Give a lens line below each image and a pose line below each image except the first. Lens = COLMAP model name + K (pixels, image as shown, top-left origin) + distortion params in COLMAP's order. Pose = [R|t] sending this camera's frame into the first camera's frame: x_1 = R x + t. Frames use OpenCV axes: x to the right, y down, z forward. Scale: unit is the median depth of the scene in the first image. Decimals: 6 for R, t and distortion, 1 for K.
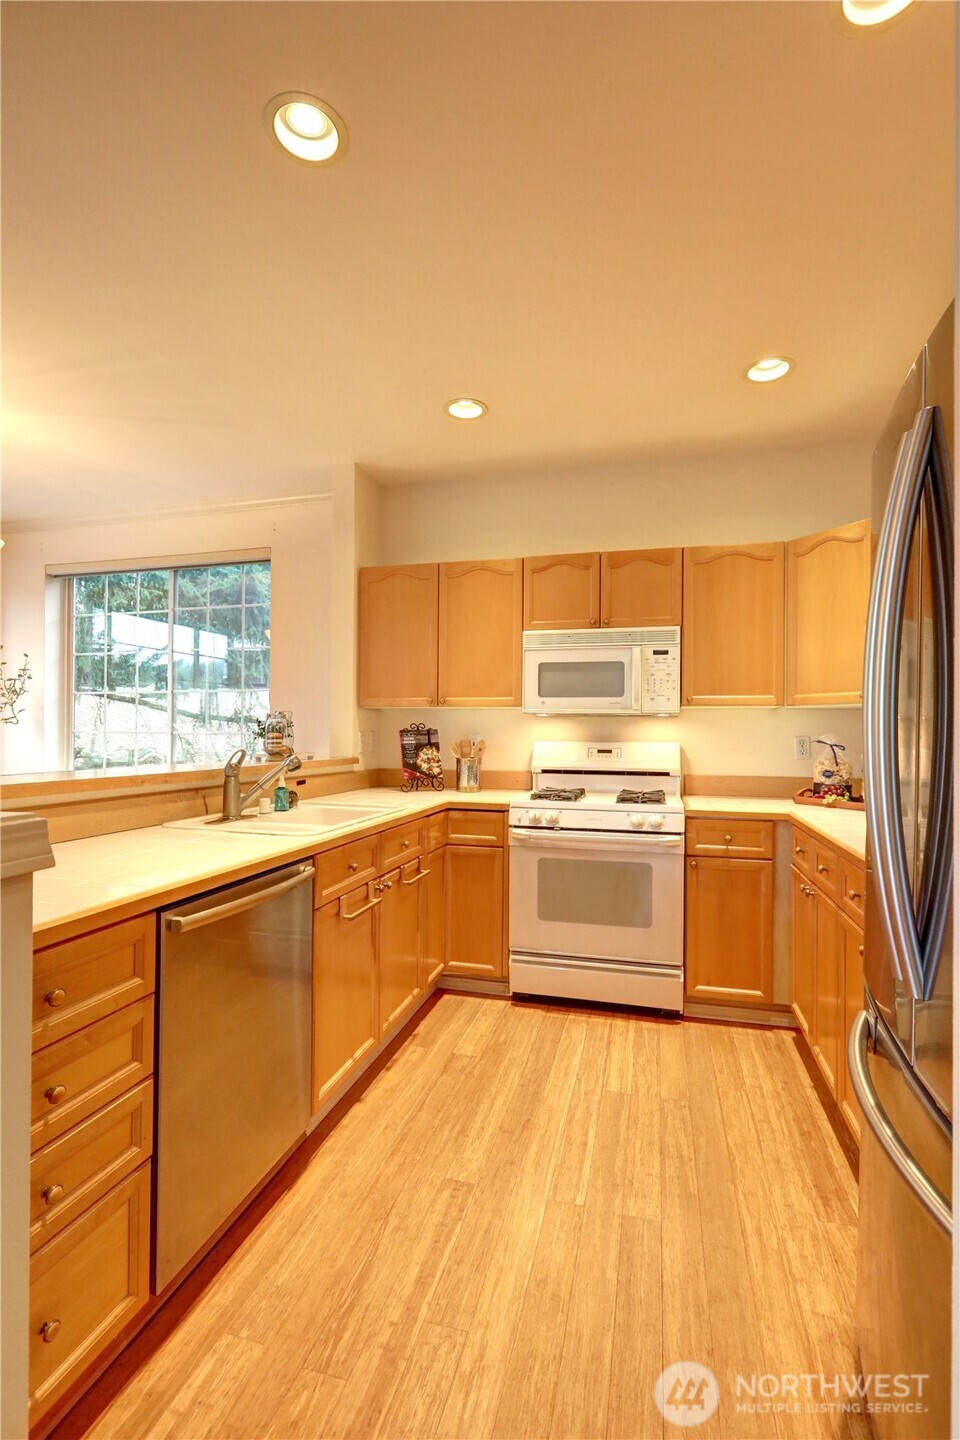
lens RADIAL K [[670.3, 0, 480.0], [0, 670.3, 720.0], [0, 0, 1]] dist [0.000376, -0.000152]
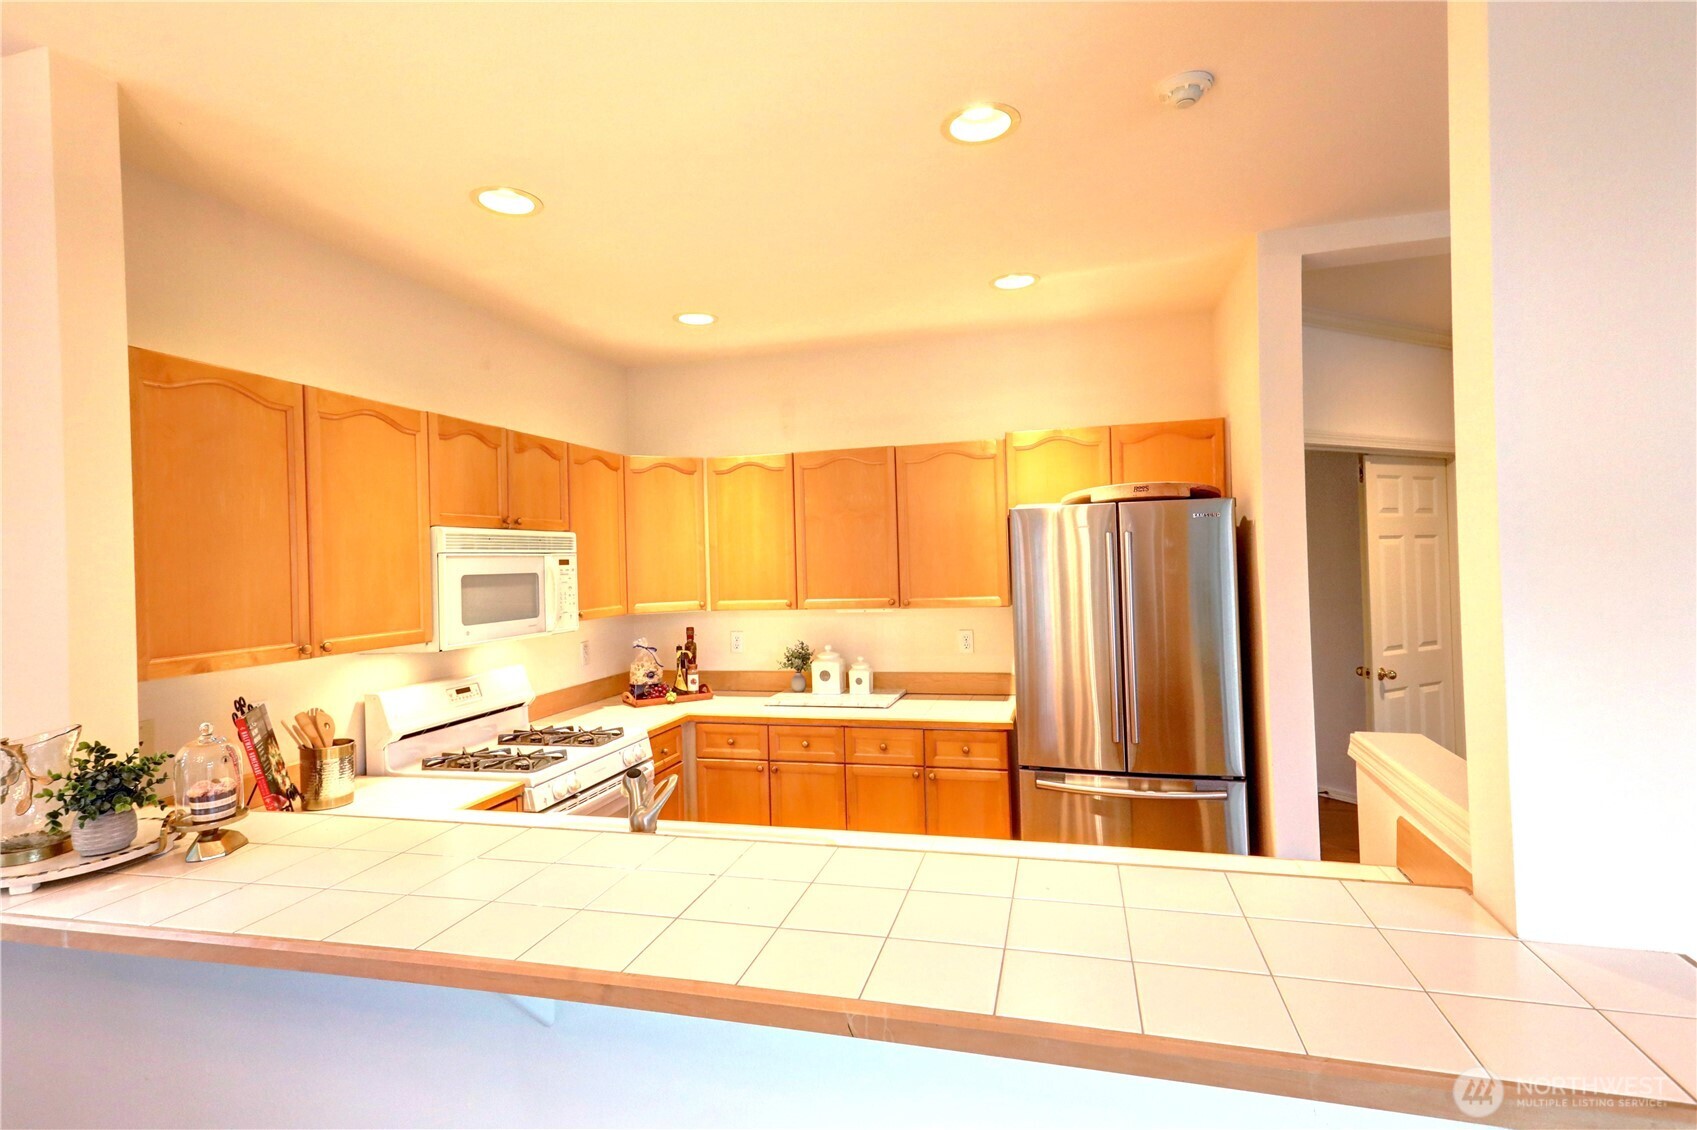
lens RADIAL K [[808.1, 0, 848.5], [0, 808.1, 565.0], [0, 0, 1]] dist [0.001203, 0.000416]
pose [[0.016356, -0.008946, 0.999826, -0.734949], [0.017314, 0.999813, 0.008662, -0.096765], [-0.999716, 0.017170, 0.016508, 0.599975]]
